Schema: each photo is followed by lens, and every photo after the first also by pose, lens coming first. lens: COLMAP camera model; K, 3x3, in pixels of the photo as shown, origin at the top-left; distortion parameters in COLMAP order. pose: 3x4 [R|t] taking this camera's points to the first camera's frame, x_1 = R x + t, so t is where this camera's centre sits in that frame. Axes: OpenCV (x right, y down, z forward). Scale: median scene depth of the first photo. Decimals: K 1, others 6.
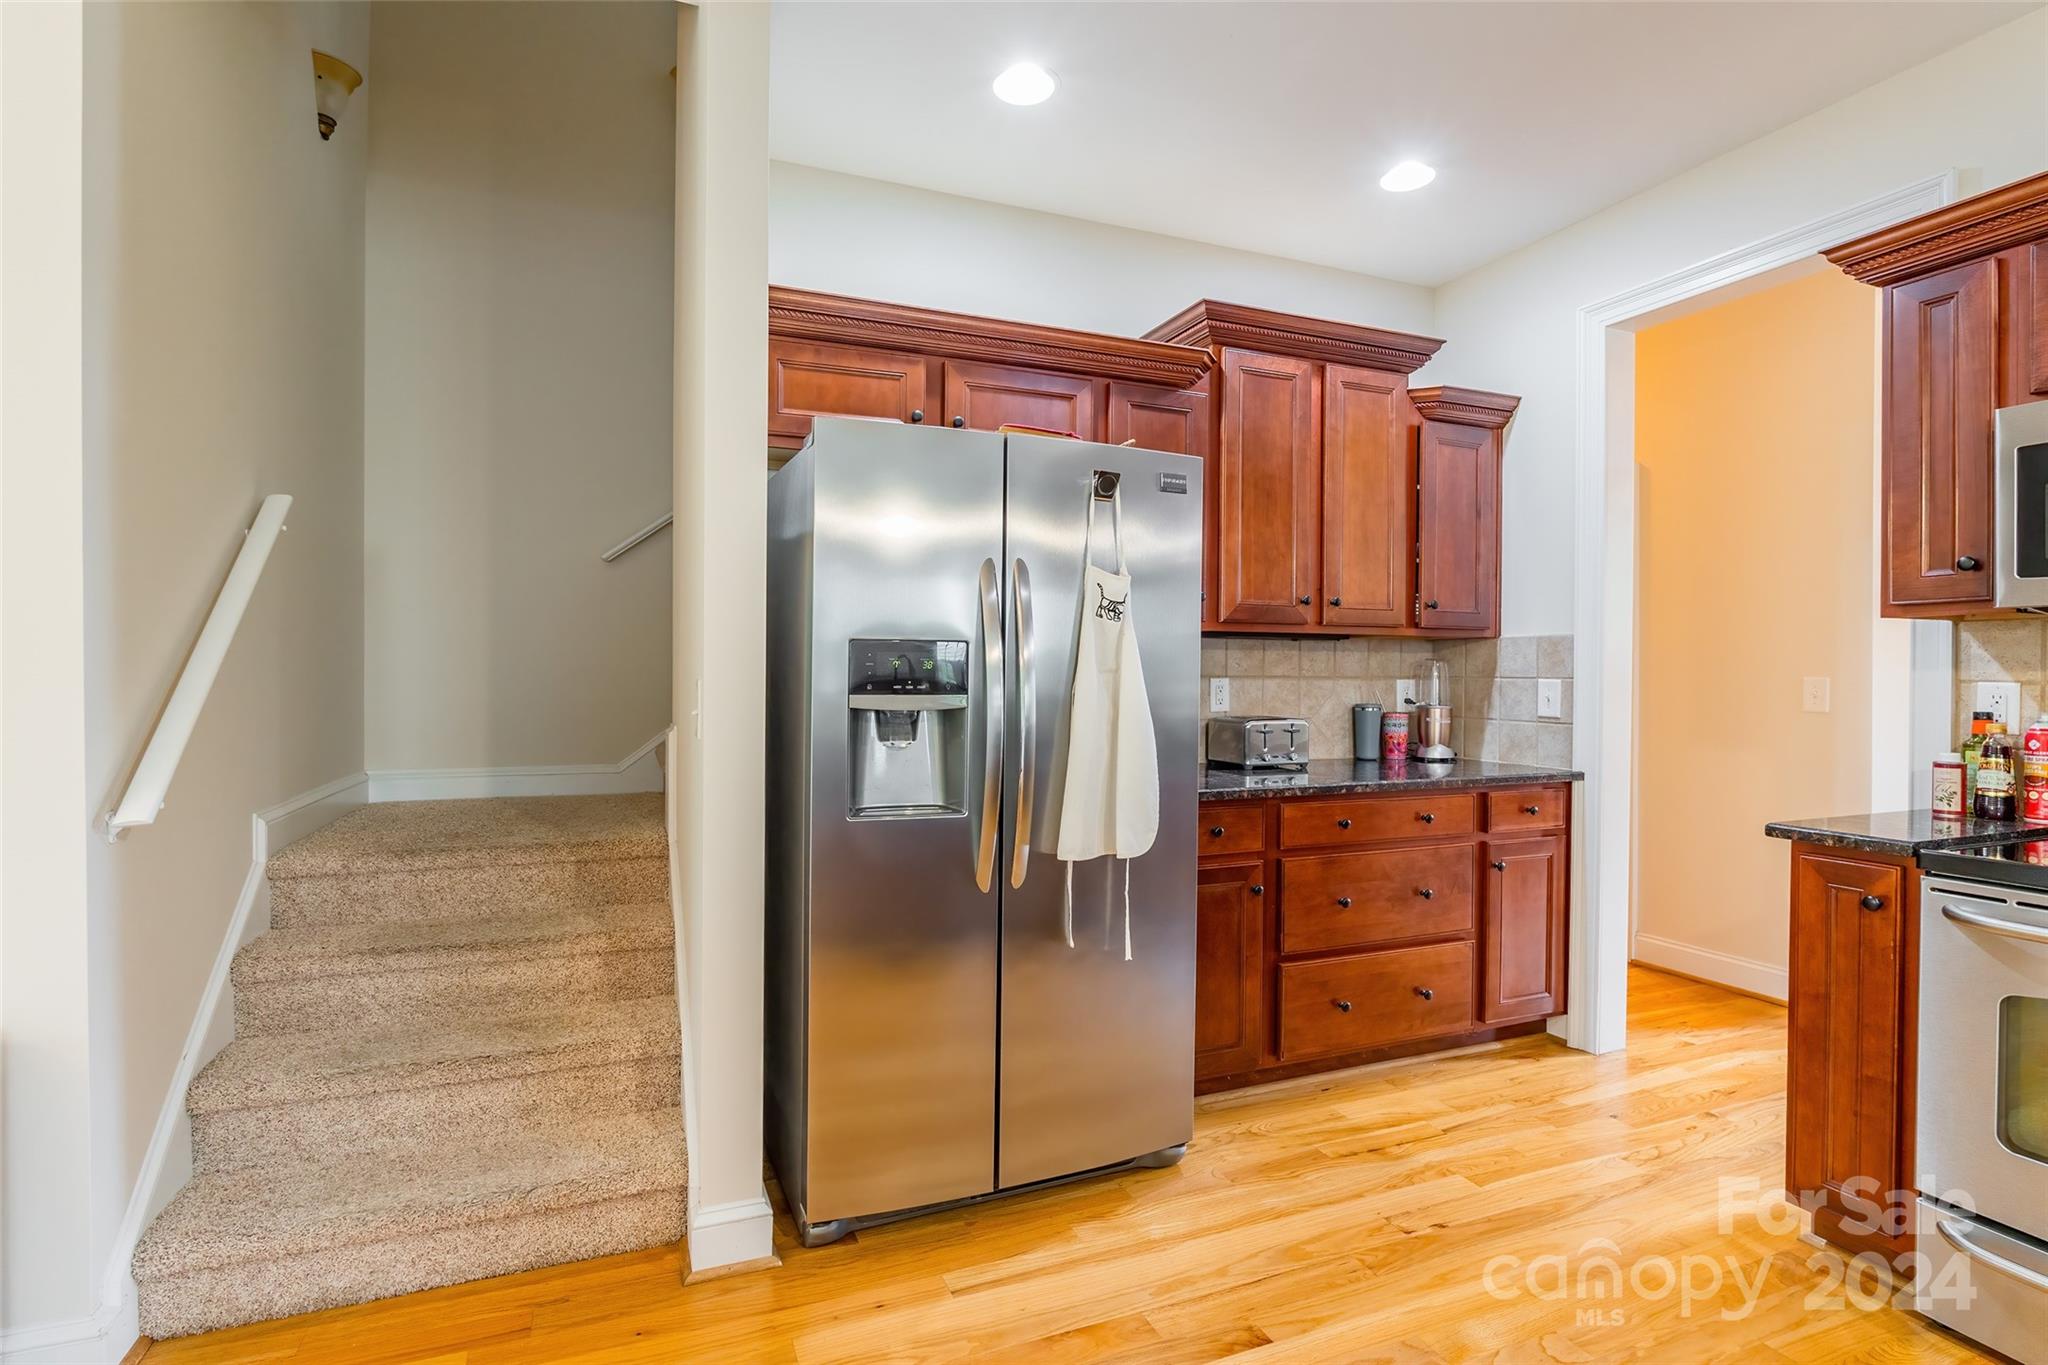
lens RADIAL K [[959.9, 0, 1025.1], [0, 959.9, 664.3], [0, 0, 1]] dist [-0.010563, 0.001508]
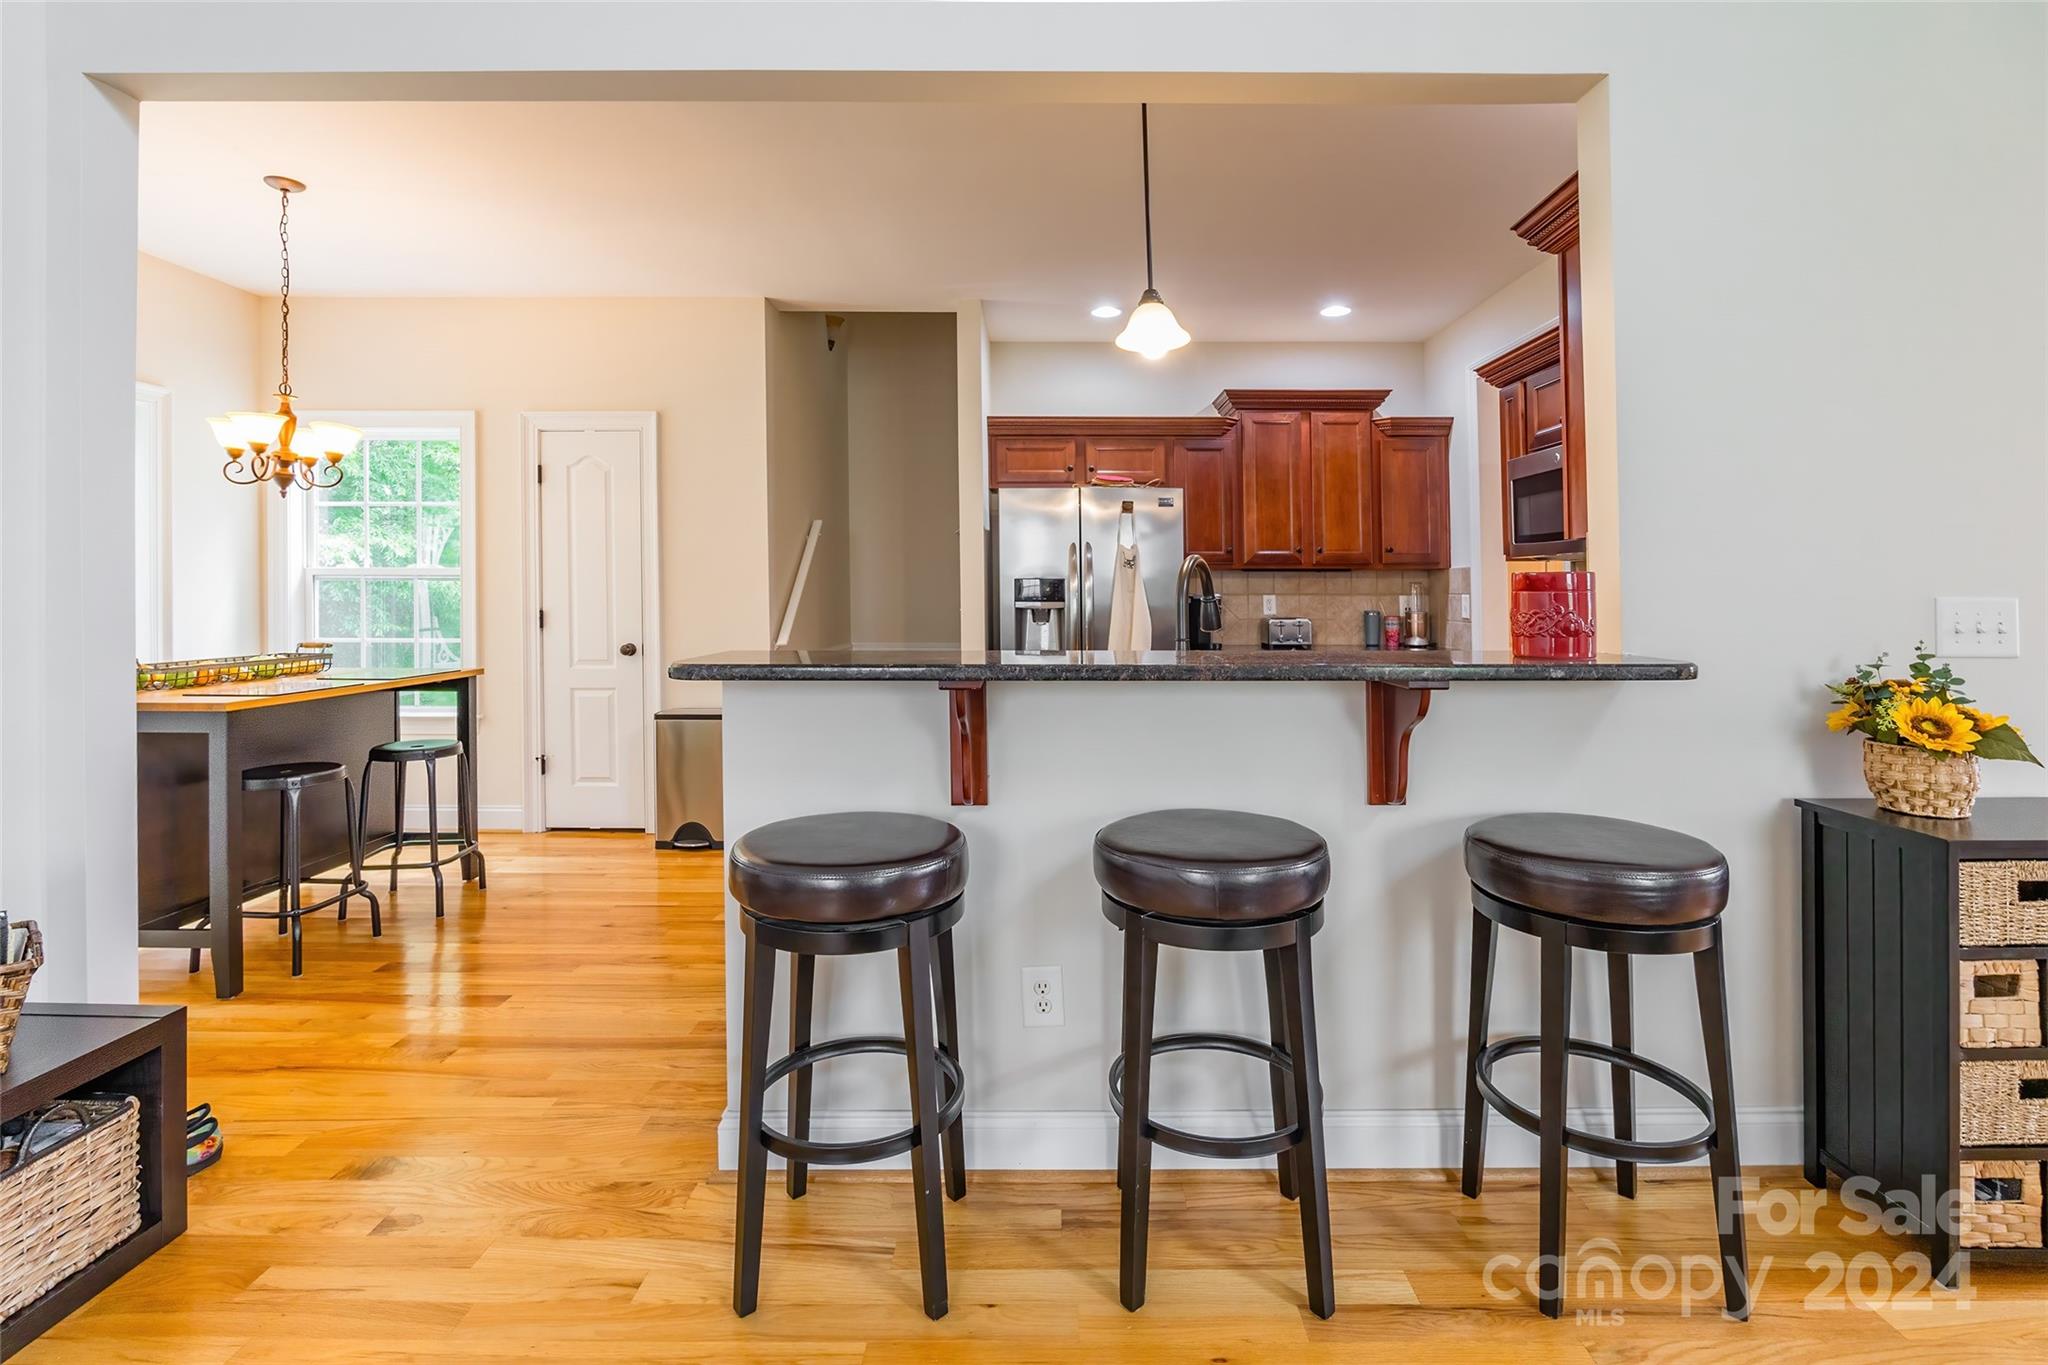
lens RADIAL K [[959.9, 0, 1040.1], [0, 959.9, 599.4], [0, 0, 1]] dist [-0.010563, 0.001508]
pose [[0.913738, -0.003573, -0.406287, 0.578946], [0.008787, 0.999901, 0.010969, -0.000273], [0.406208, -0.013593, 0.913680, -0.799373]]
